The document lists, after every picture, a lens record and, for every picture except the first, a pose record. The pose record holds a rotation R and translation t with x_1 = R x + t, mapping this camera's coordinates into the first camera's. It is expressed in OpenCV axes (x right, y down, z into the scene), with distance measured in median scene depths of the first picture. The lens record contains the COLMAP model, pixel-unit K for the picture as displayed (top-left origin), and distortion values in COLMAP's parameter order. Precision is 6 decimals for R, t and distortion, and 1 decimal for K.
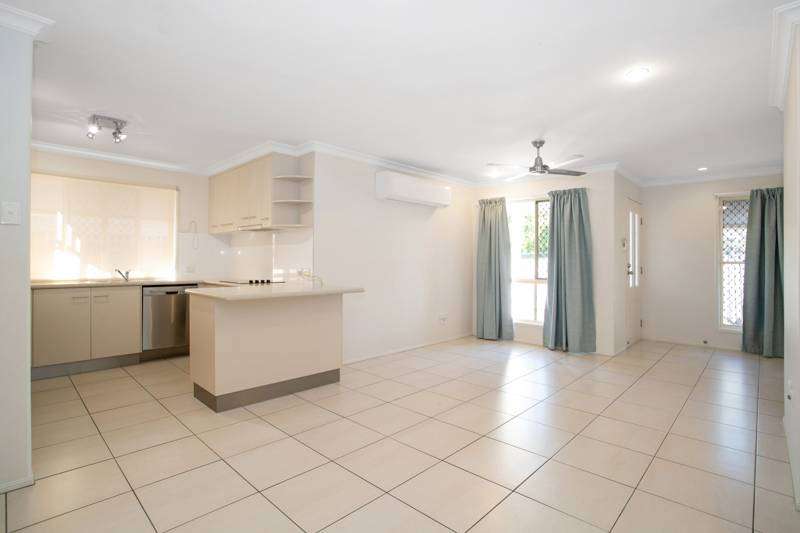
lens RADIAL K [[391.6, 0, 386.7], [0, 391.6, 260.2], [0, 0, 1]] dist [-0.004846, -0.000617]
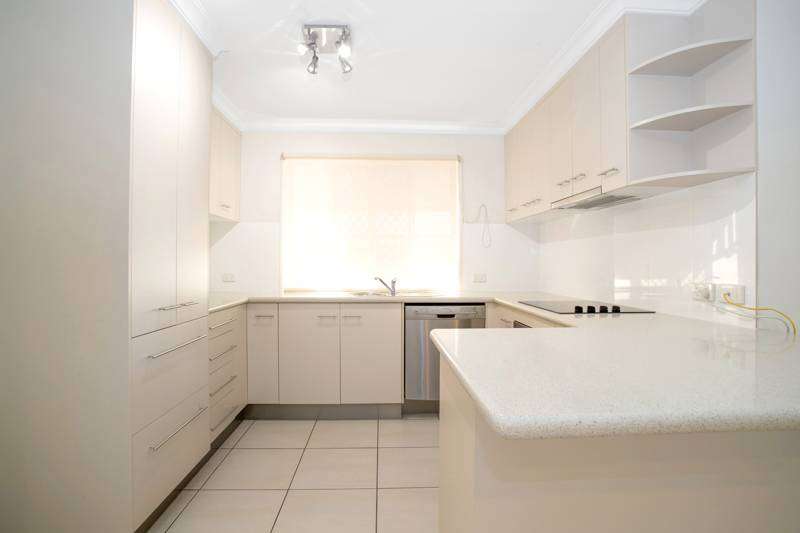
lens RADIAL K [[391.6, 0, 386.7], [0, 391.6, 260.2], [0, 0, 1]] dist [-0.004846, -0.000617]
pose [[0.716534, -0.012808, -0.697434, -0.175489], [0.003652, 0.999887, -0.014610, 0.001846], [0.697542, 0.007921, 0.716500, 0.480203]]
